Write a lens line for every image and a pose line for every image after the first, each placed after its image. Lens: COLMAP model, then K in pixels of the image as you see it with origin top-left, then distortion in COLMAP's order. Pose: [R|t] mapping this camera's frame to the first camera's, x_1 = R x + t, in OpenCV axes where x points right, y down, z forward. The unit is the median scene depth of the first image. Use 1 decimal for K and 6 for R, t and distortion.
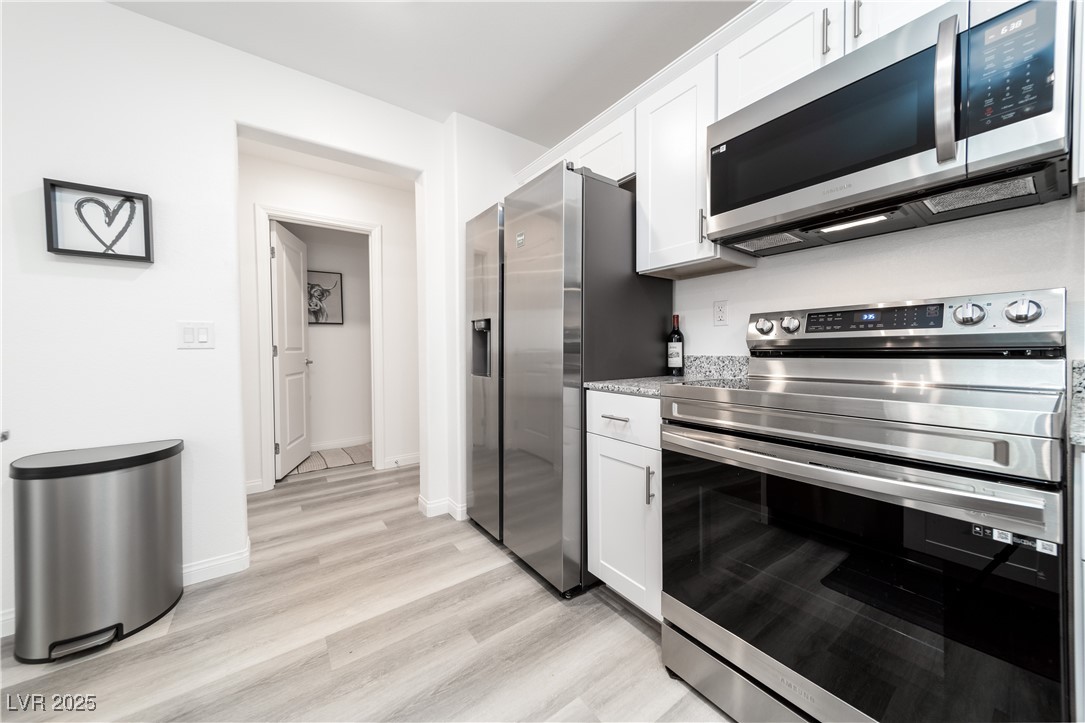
lens RADIAL K [[380.2, 0, 533.6], [0, 380.2, 357.0], [0, 0, 1]] dist [0.010417, 0.000131]
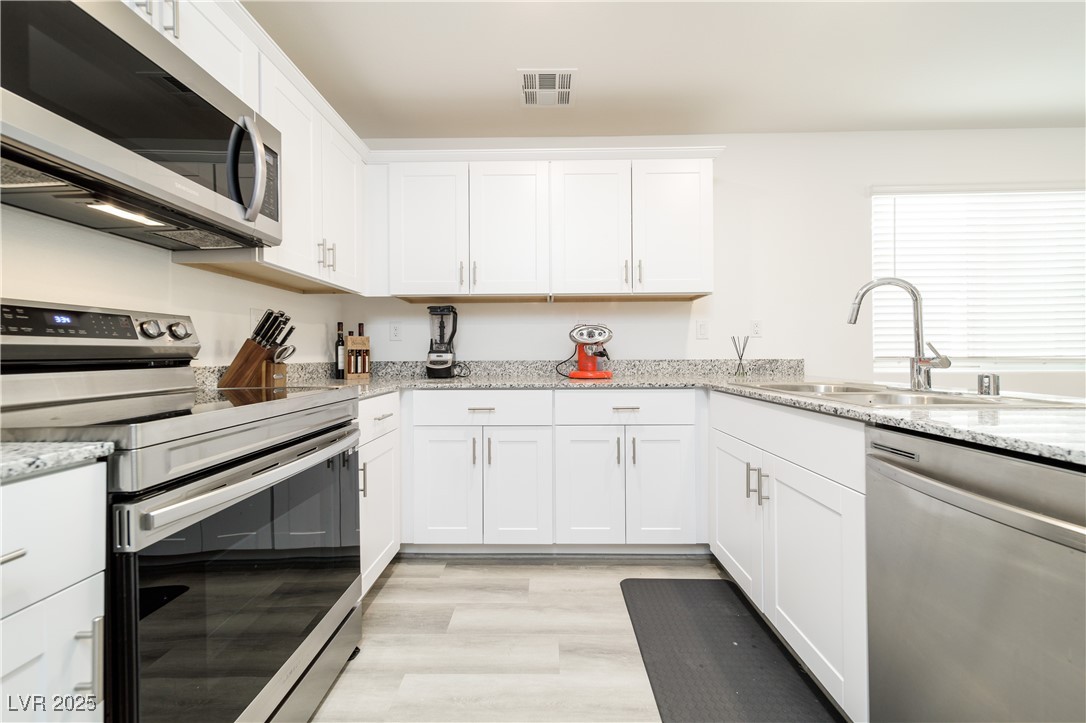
lens RADIAL K [[380.5, 0, 535.4], [0, 380.5, 353.9], [0, 0, 1]] dist [0.010417, 0.000131]
pose [[-0.807941, 0.019005, 0.588957, -0.385920], [0.028948, 0.999553, 0.007457, -0.012133], [-0.588552, 0.023074, -0.808130, 1.077541]]
